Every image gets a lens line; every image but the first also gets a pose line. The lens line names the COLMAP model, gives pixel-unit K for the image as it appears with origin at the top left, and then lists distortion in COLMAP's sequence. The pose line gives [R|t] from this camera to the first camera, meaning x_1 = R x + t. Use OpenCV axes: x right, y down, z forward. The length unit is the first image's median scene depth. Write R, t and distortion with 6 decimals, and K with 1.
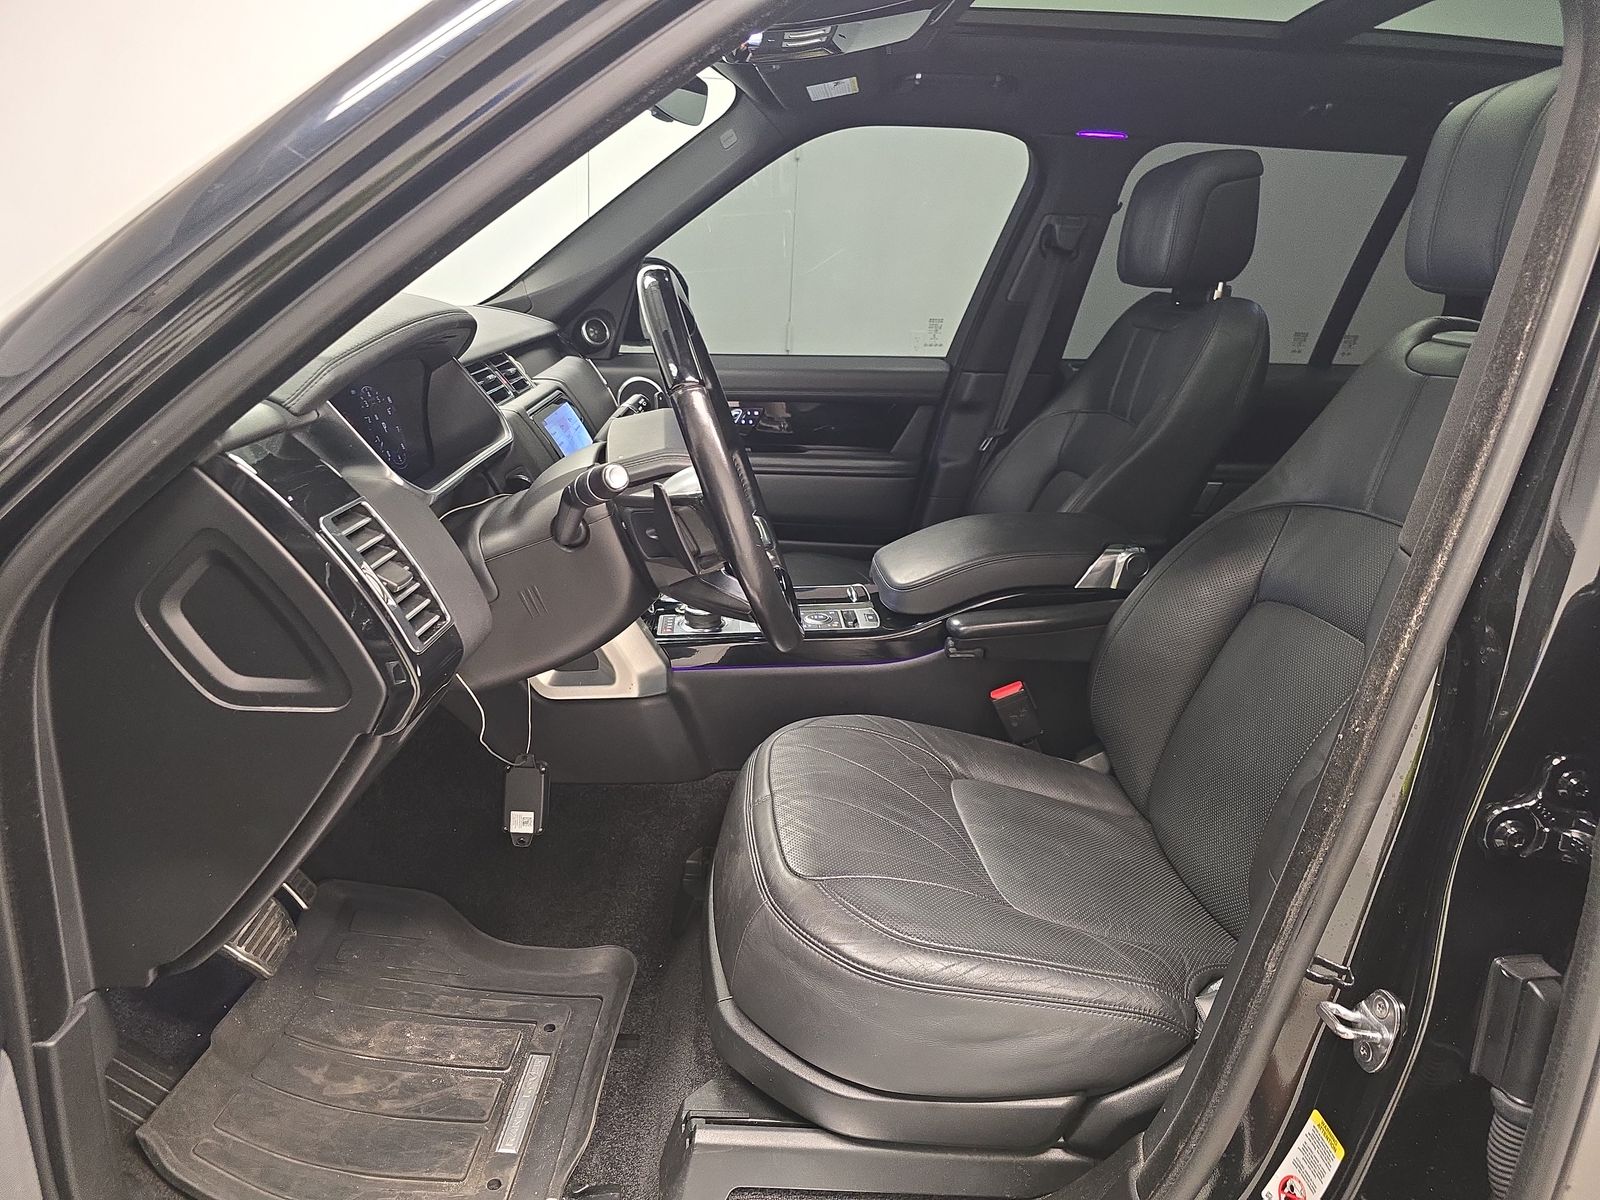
lens RADIAL K [[1070.1, 0, 800.0], [0, 1070.1, 600.0], [0, 0, 1]] dist [0.042224, -0.050447]
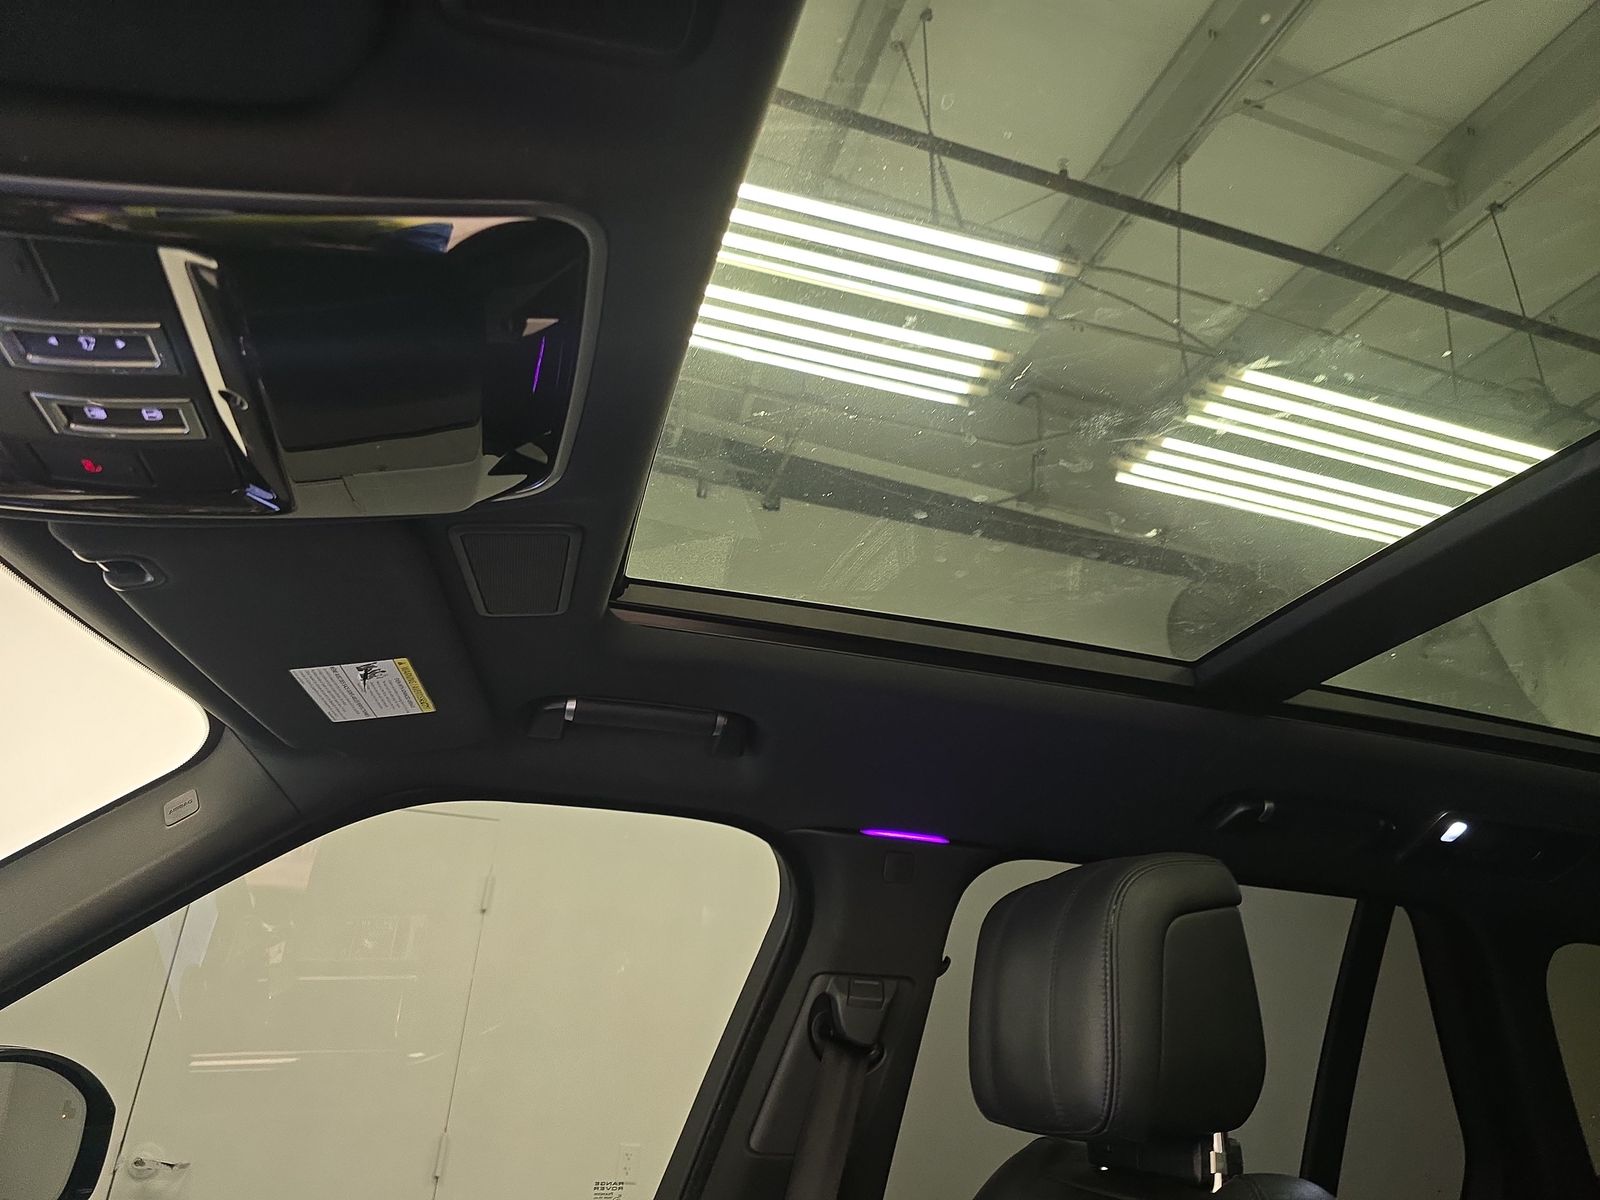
lens RADIAL K [[1070.1, 0, 800.0], [0, 1070.1, 600.0], [0, 0, 1]] dist [0.042224, -0.050447]
pose [[0.974864, 0.091499, 0.203145, 0.100932], [0.057717, 0.776942, -0.626921, -0.179232], [-0.215195, 0.622888, 0.752132, 0.515111]]
